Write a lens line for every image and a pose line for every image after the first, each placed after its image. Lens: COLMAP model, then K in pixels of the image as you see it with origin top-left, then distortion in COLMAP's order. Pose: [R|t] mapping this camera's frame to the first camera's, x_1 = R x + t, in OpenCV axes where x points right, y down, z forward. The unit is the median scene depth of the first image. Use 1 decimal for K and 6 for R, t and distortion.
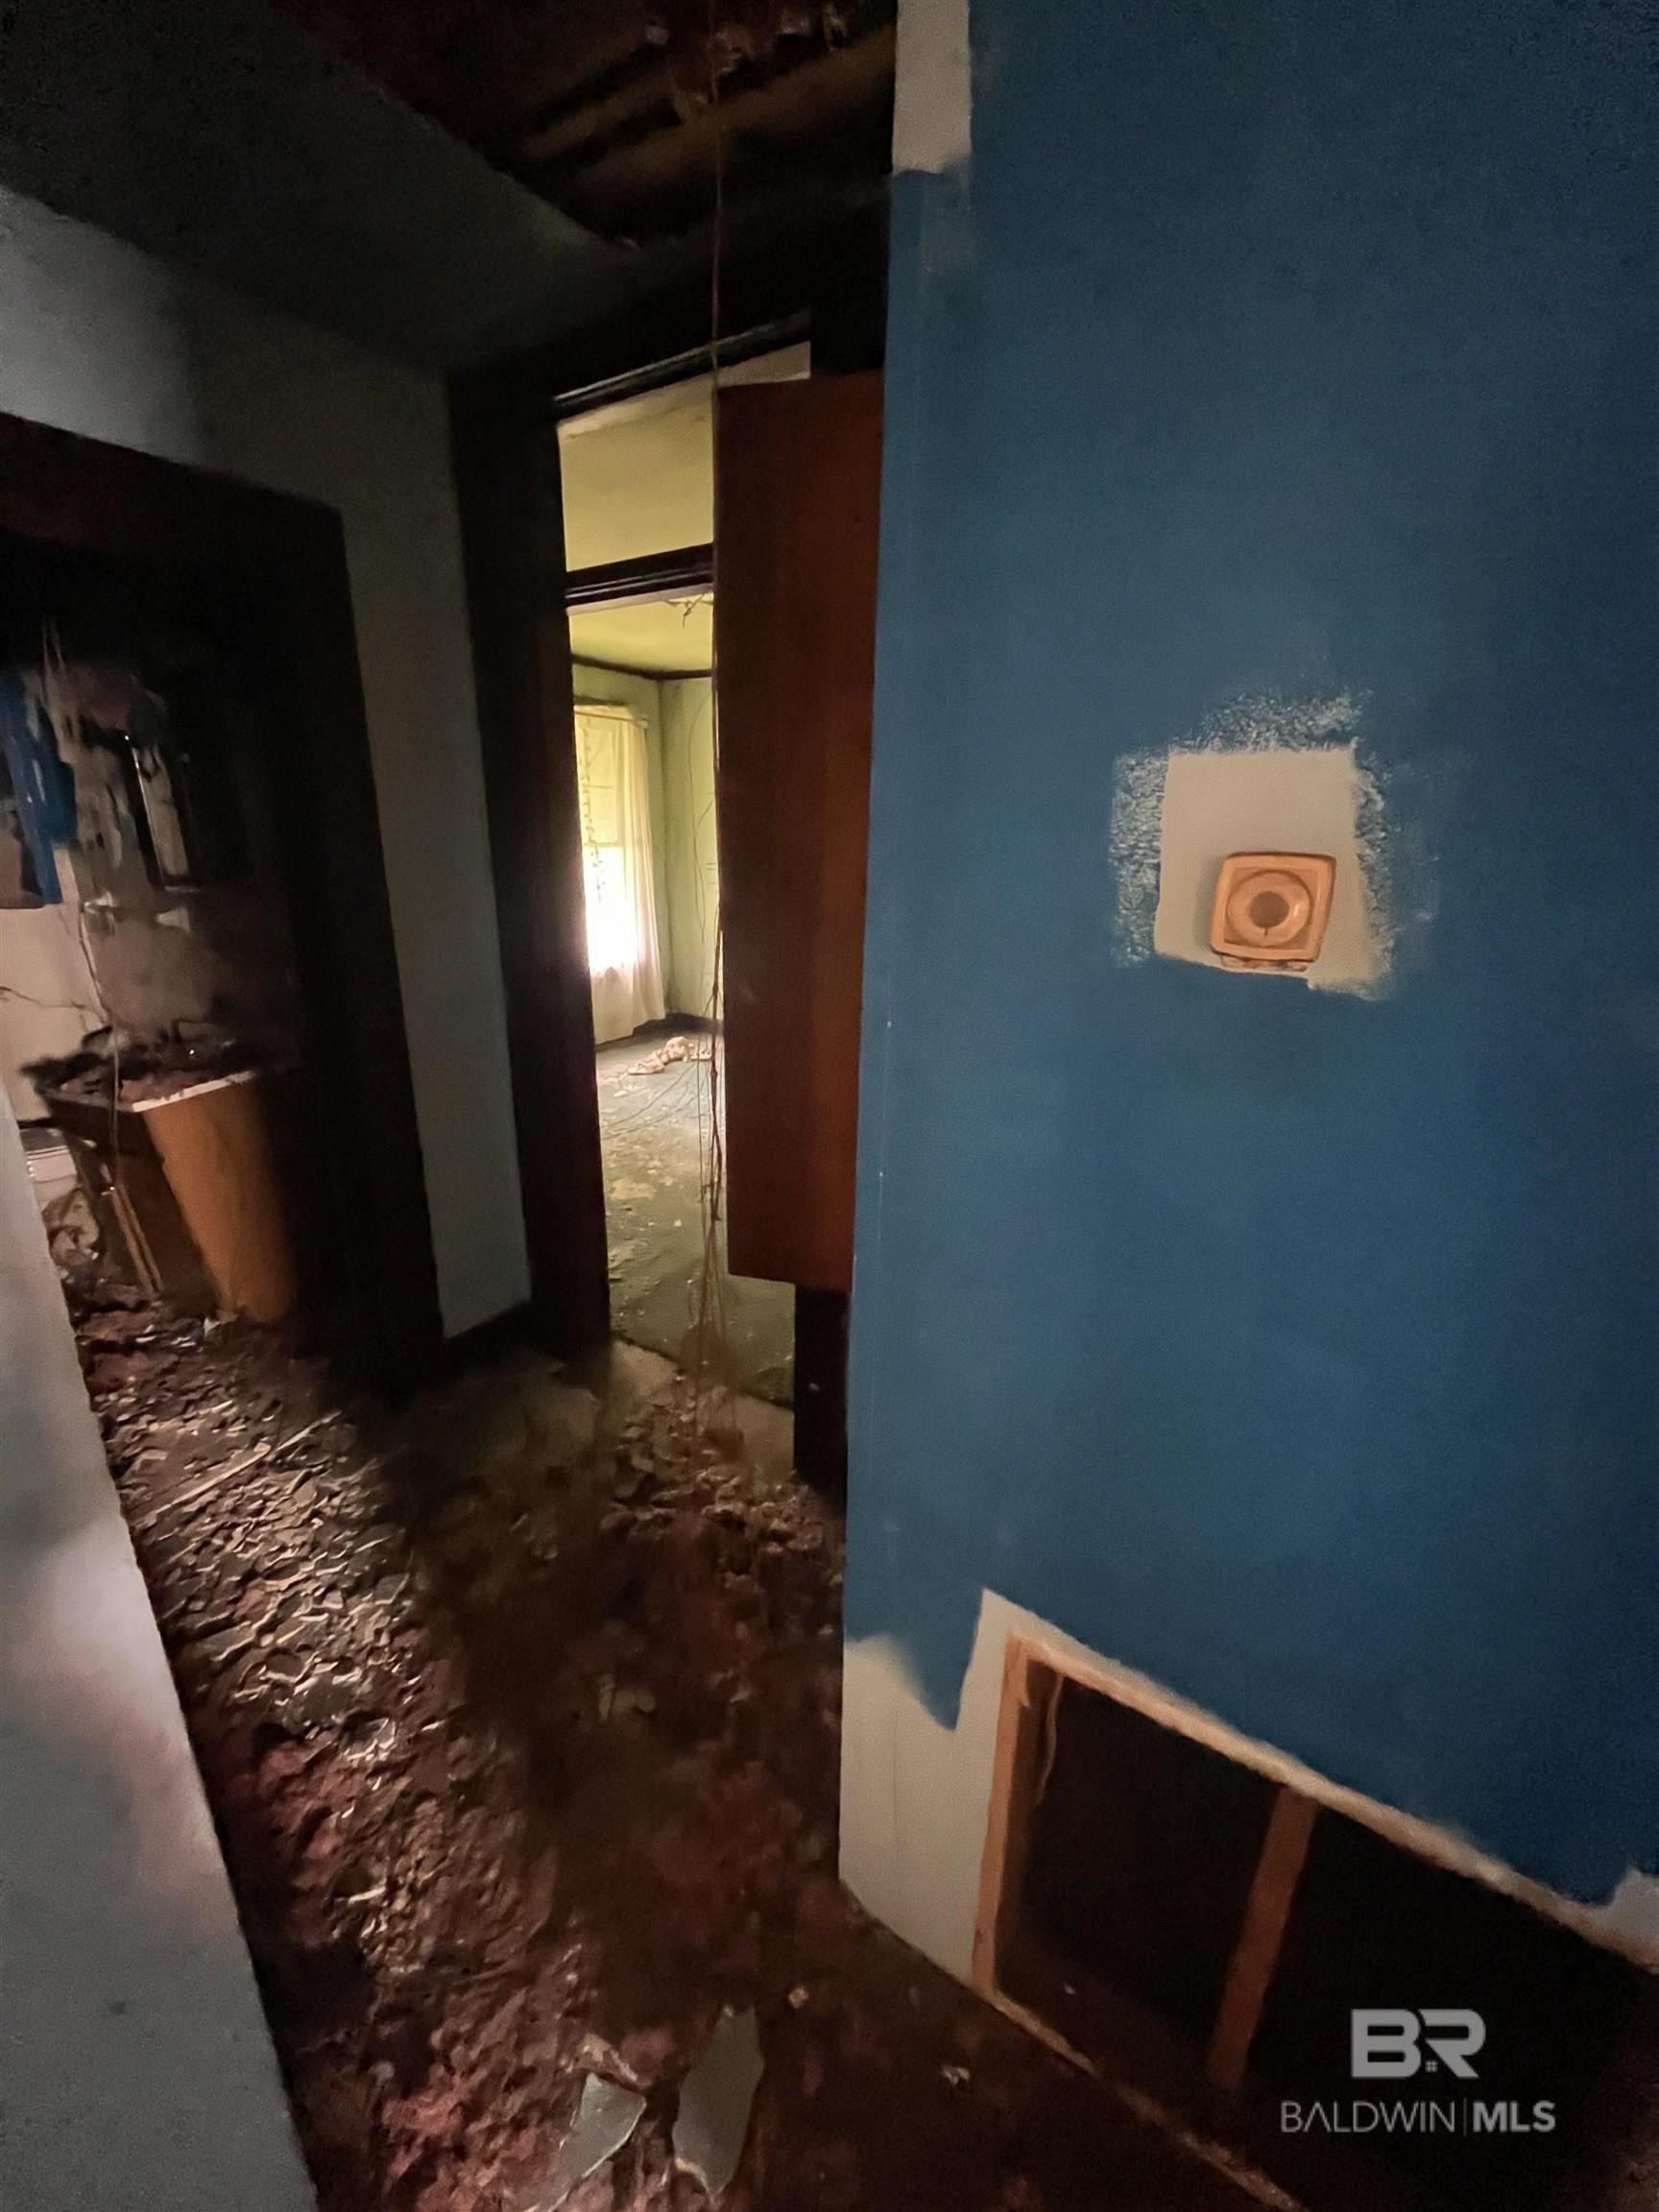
lens RADIAL K [[896.3, 0, 825.4], [0, 896.3, 1110.7], [0, 0, 1]] dist [0.000323, -0.002525]
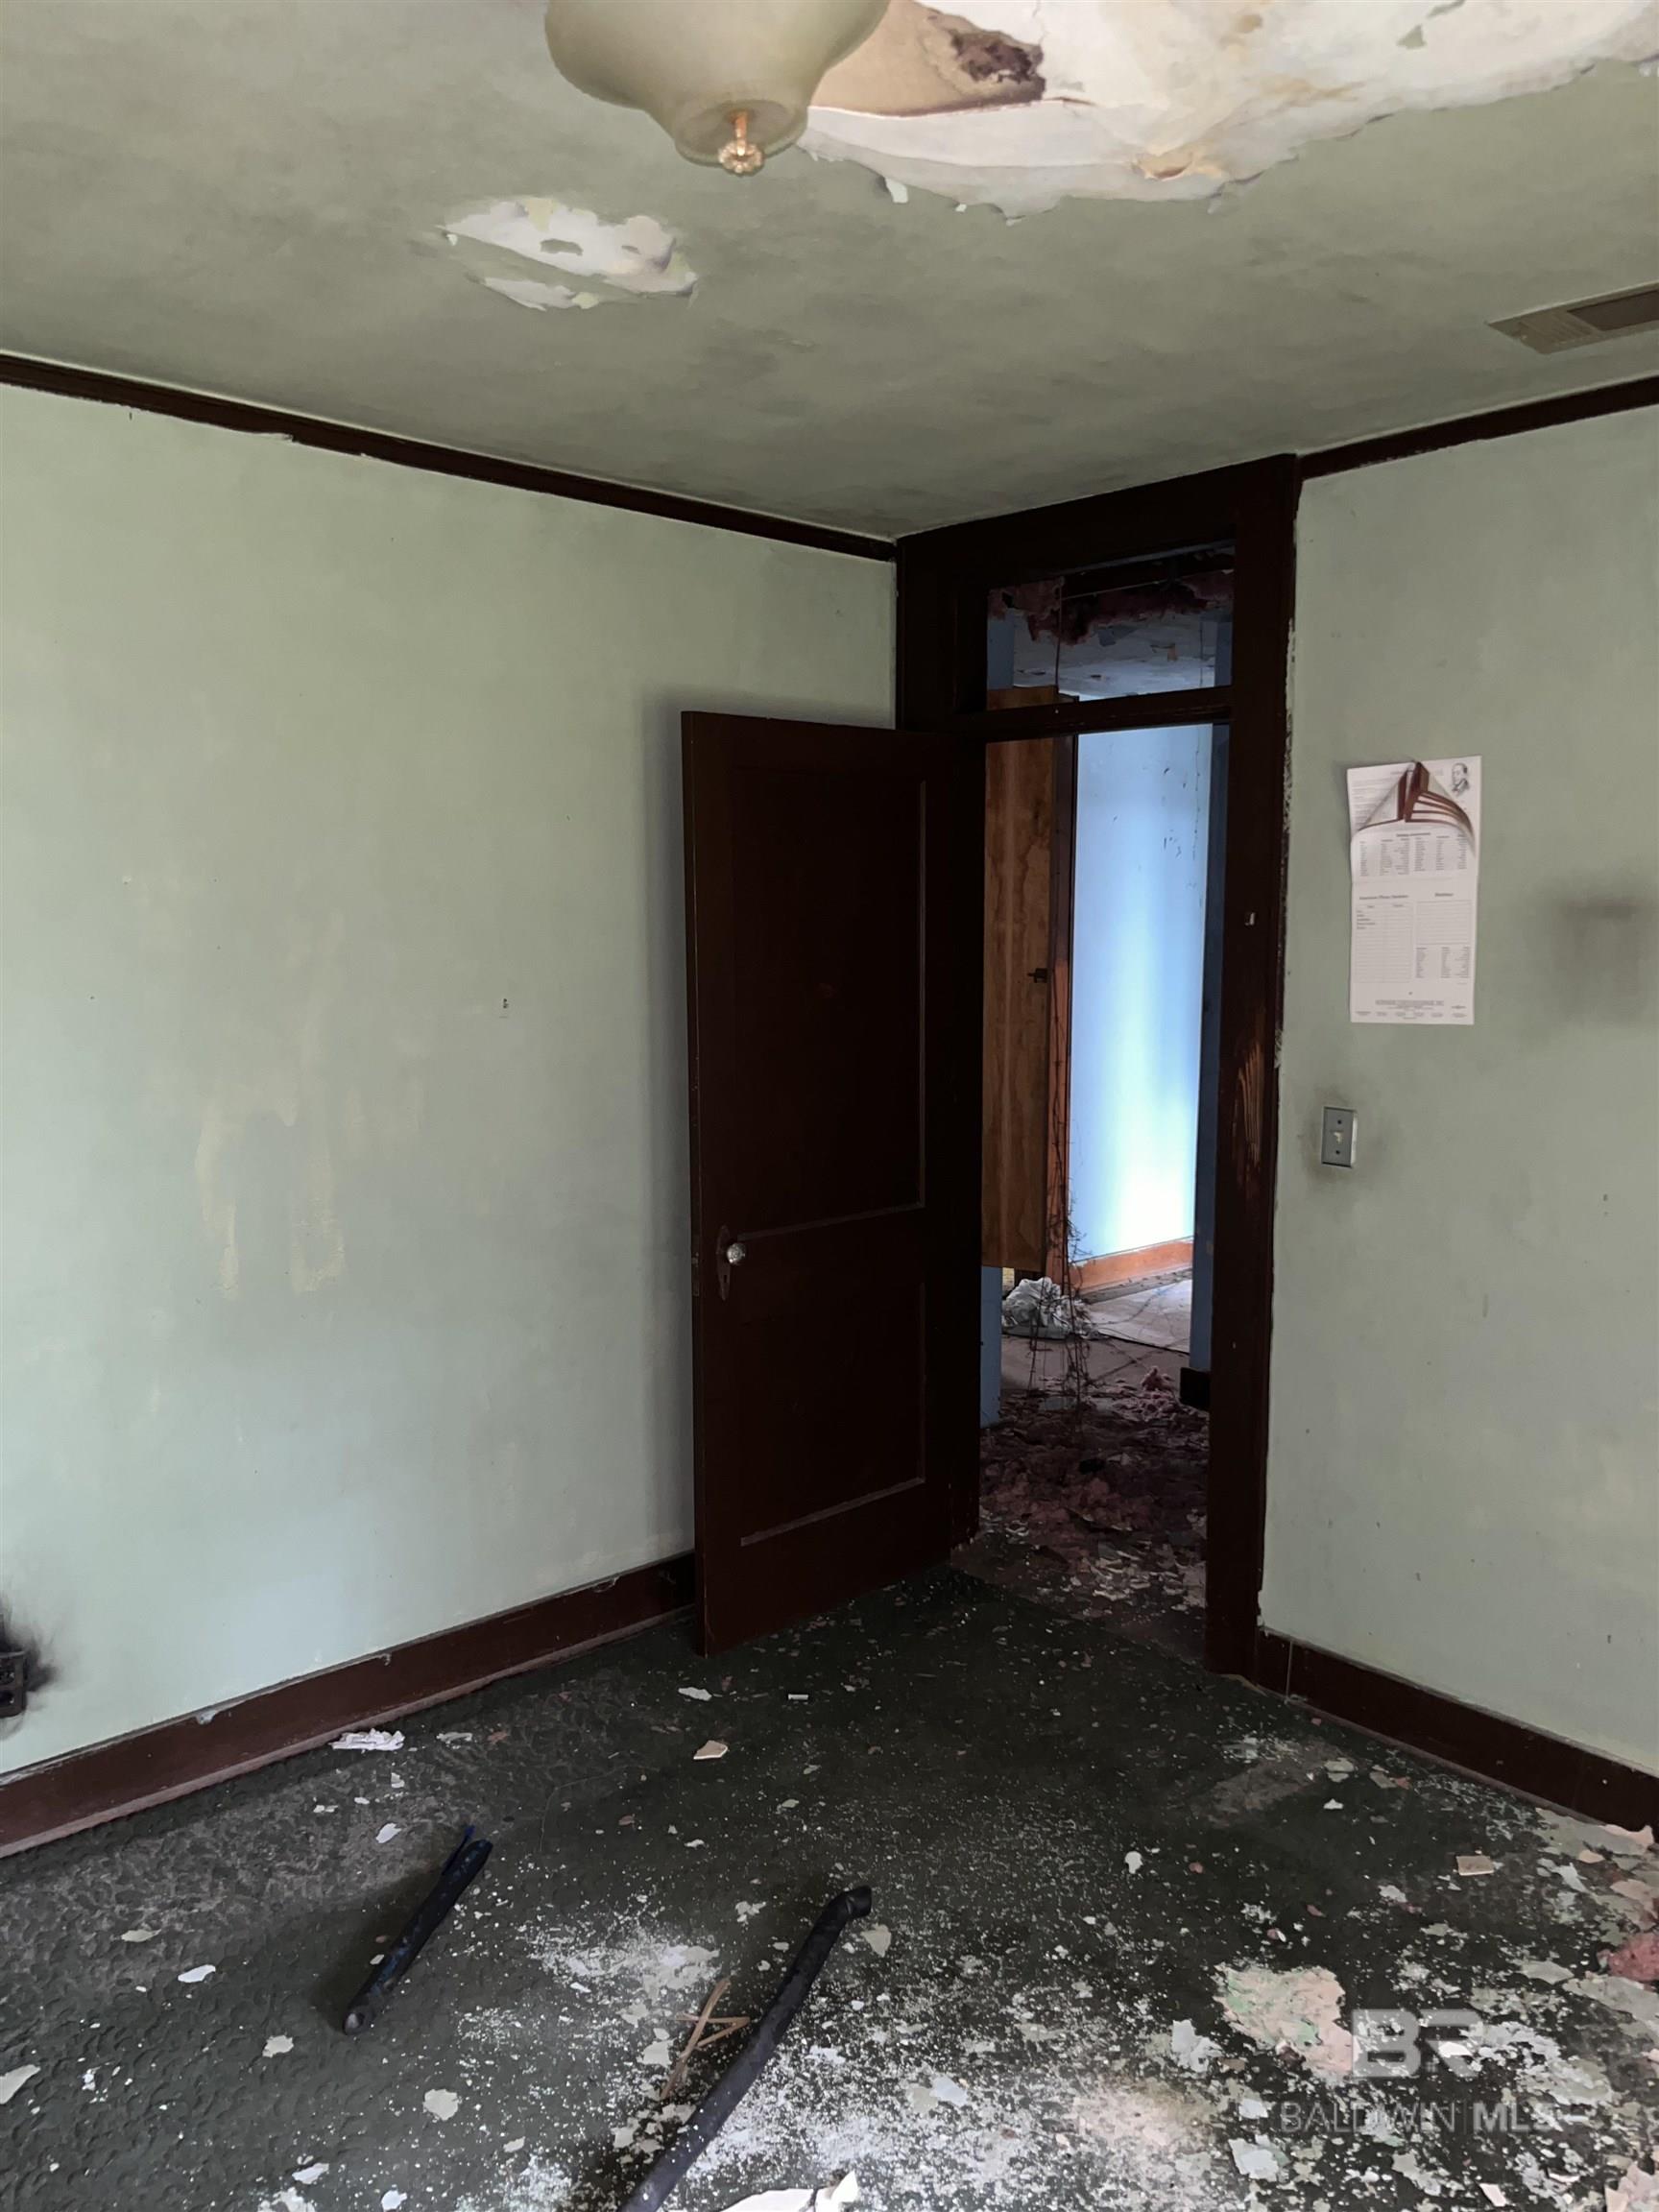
lens RADIAL K [[1684.3, 0, 845.5], [0, 1684.3, 1106.5], [0, 0, 1]] dist [0.045767, -0.053726]
pose [[-0.968189, -0.051455, 0.244871, -0.184471], [0.055533, 0.910034, 0.410797, -0.471389], [-0.243979, 0.411328, -0.878228, 1.393748]]
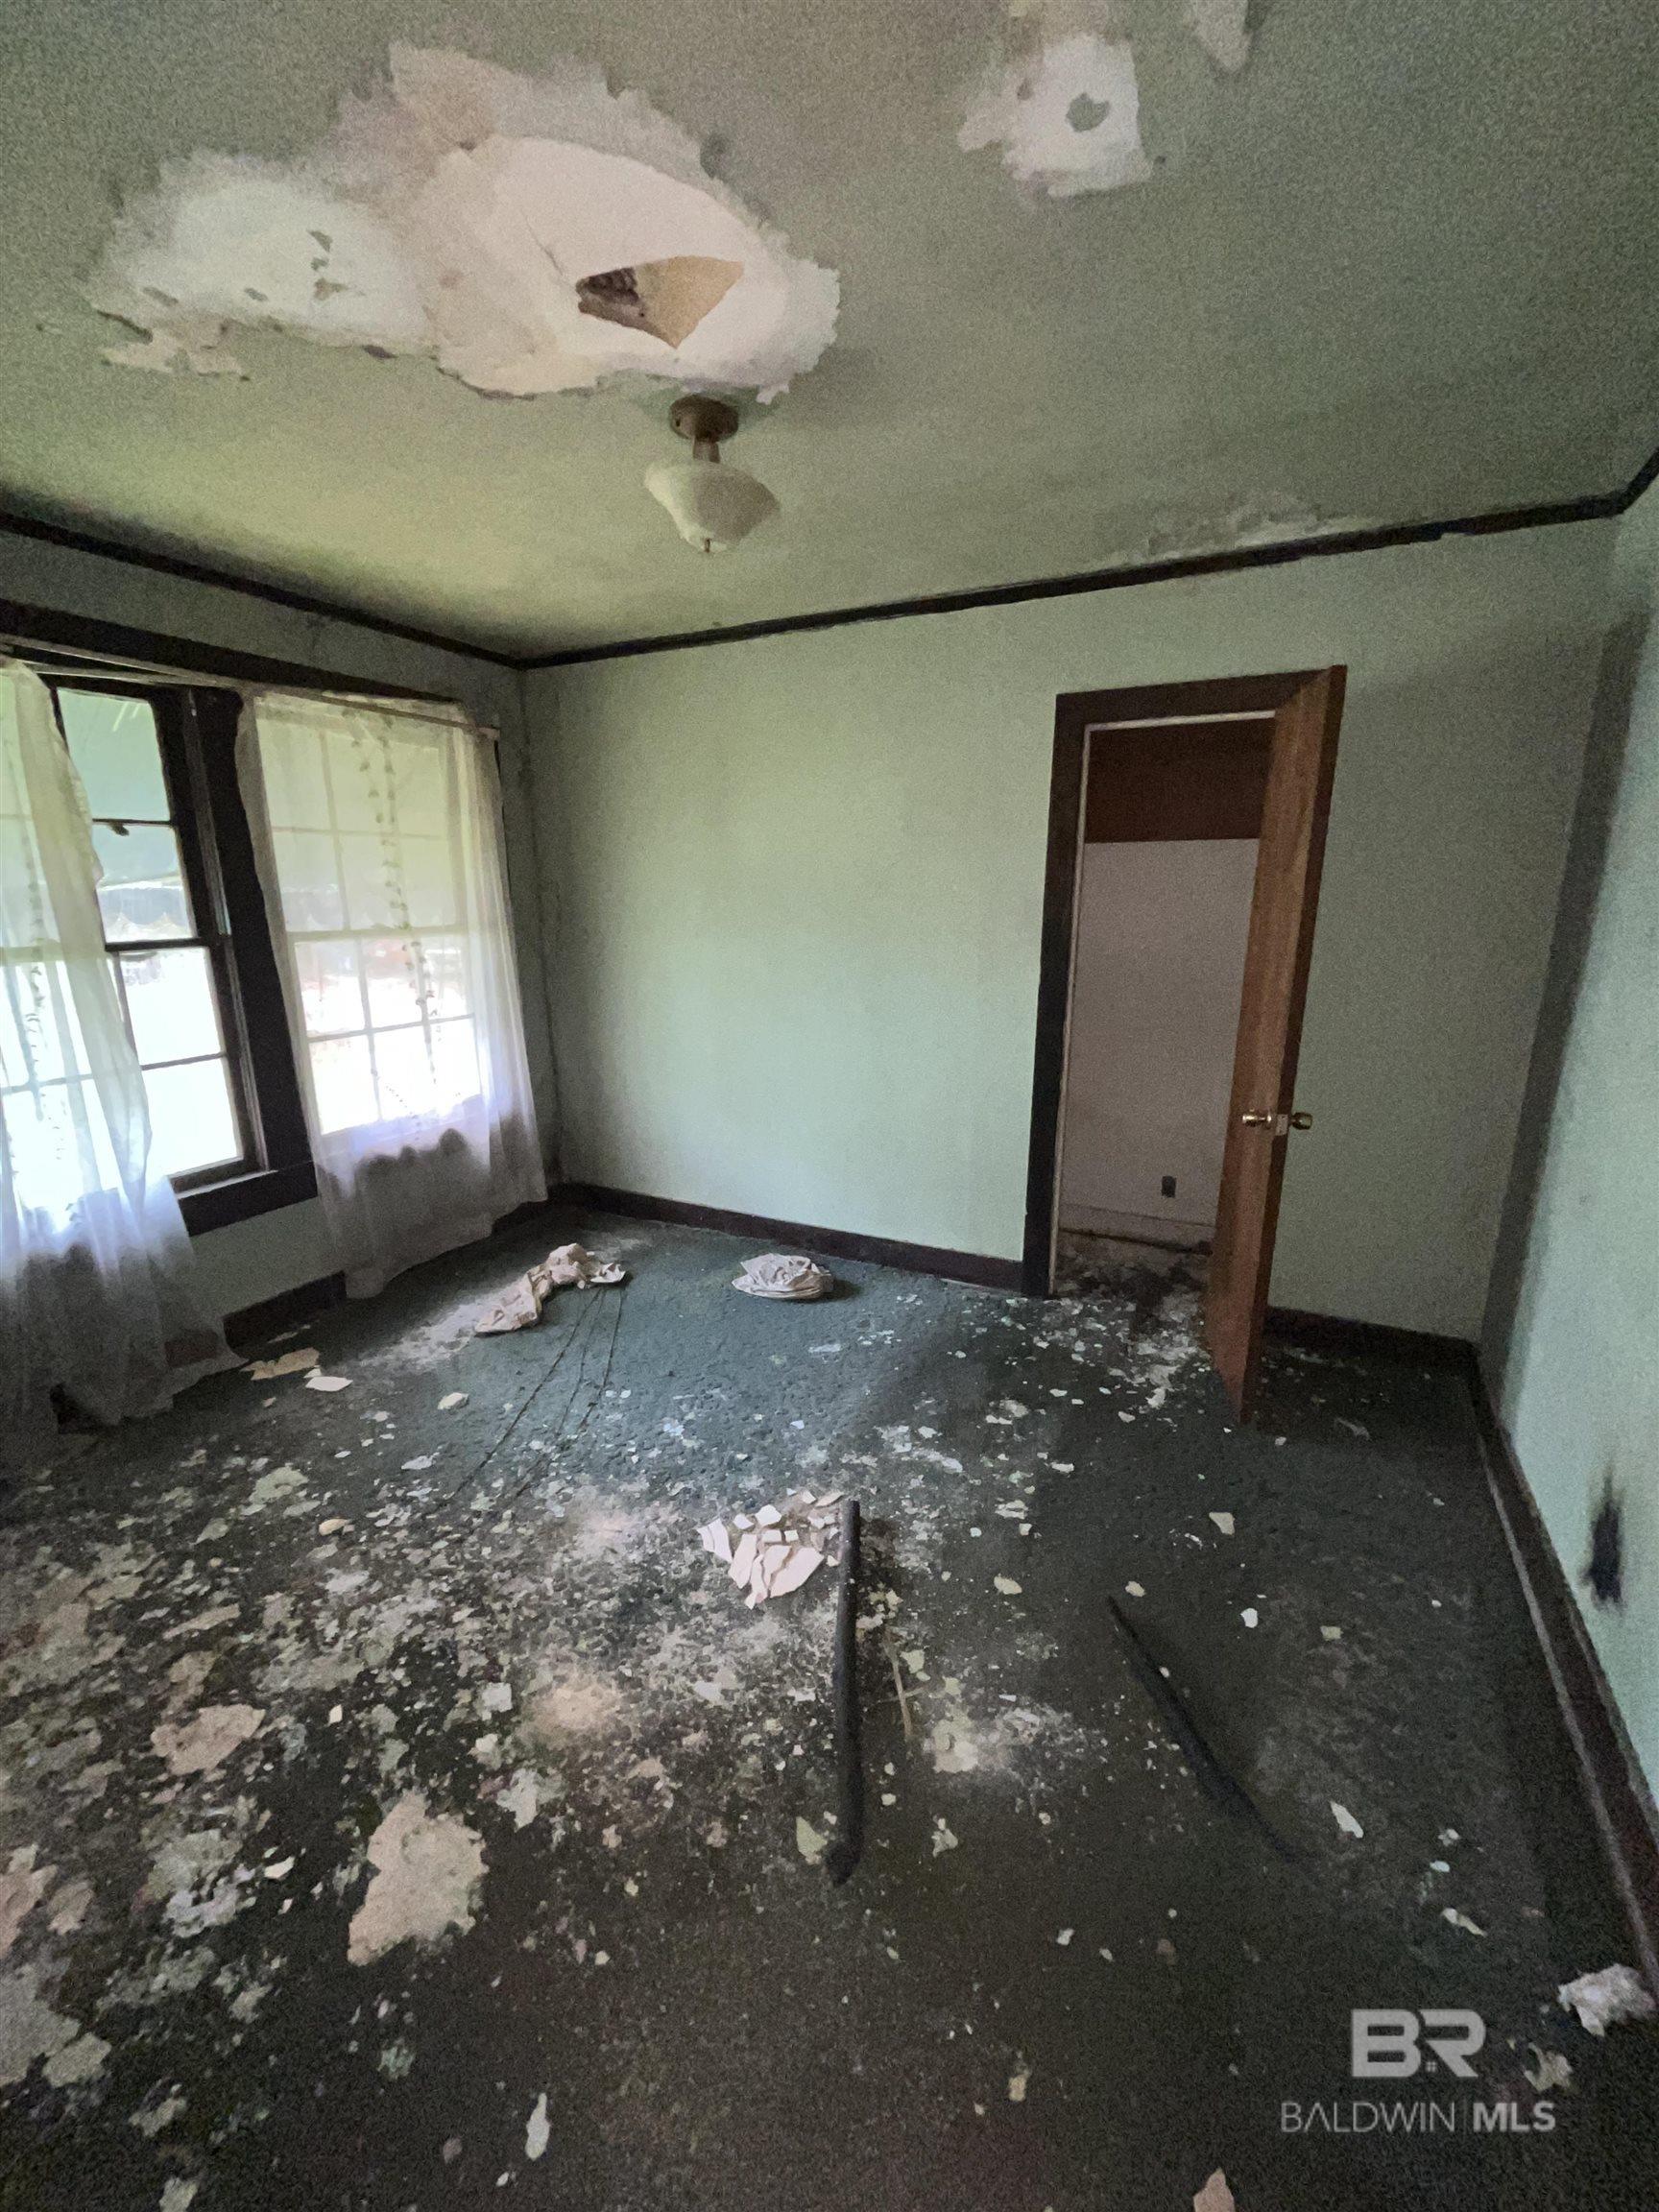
lens RADIAL K [[896.3, 0, 835.5], [0, 896.3, 1106.0], [0, 0, 1]] dist [0.000323, -0.002525]
pose [[0.993547, -0.048895, 0.102336, -0.065263], [0.055986, 0.996140, -0.067608, -0.181773], [-0.098636, 0.072901, 0.992450, 0.567693]]
